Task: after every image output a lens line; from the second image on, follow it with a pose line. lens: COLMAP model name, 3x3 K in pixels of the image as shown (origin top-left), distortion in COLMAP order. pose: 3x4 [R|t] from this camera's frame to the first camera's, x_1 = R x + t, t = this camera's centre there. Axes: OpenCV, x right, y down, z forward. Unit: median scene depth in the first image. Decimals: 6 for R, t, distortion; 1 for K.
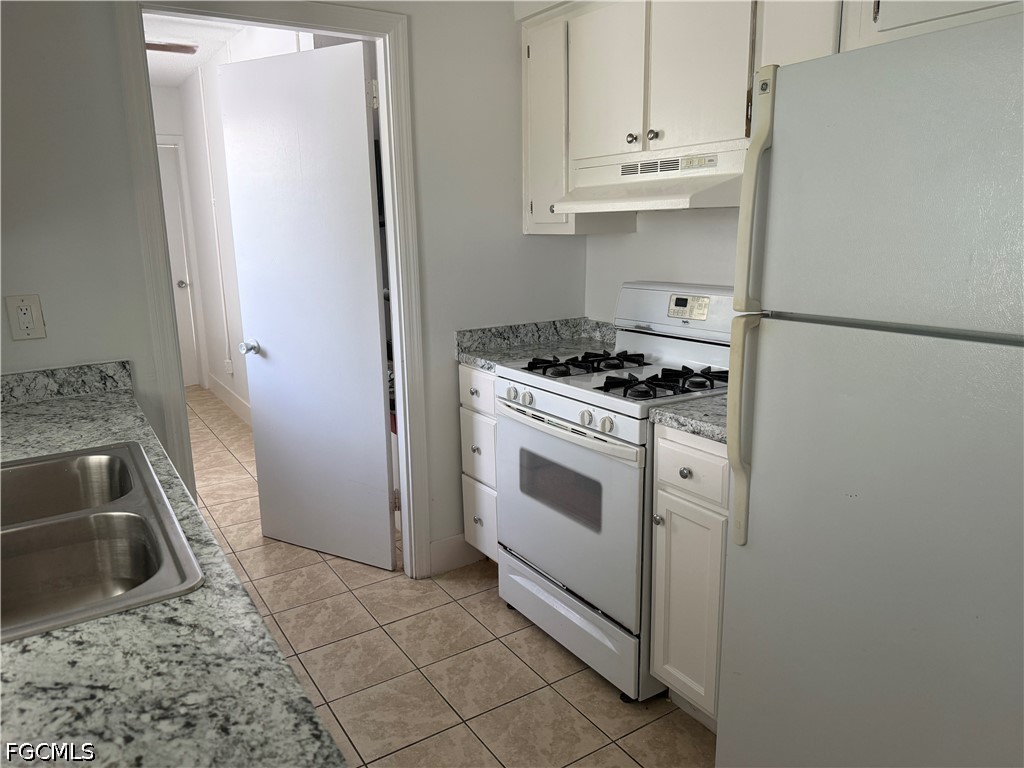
lens RADIAL K [[720.4, 0, 511.8], [0, 720.4, 388.3], [0, 0, 1]] dist [0.043069, -0.061602]
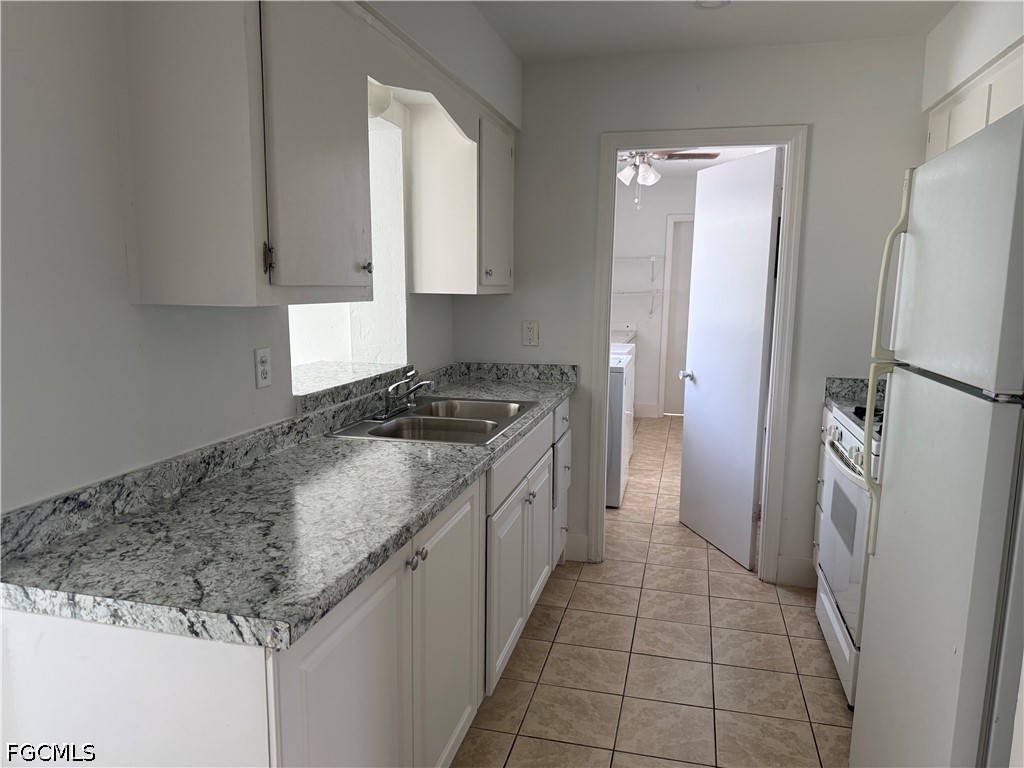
lens RADIAL K [[720.4, 0, 511.0], [0, 720.4, 389.1], [0, 0, 1]] dist [0.043069, -0.061602]
pose [[0.680206, 0.127212, -0.721898, 0.453684], [-0.184427, 0.982846, -0.000580, 0.035660], [0.709441, 0.133532, 0.691999, -0.176627]]
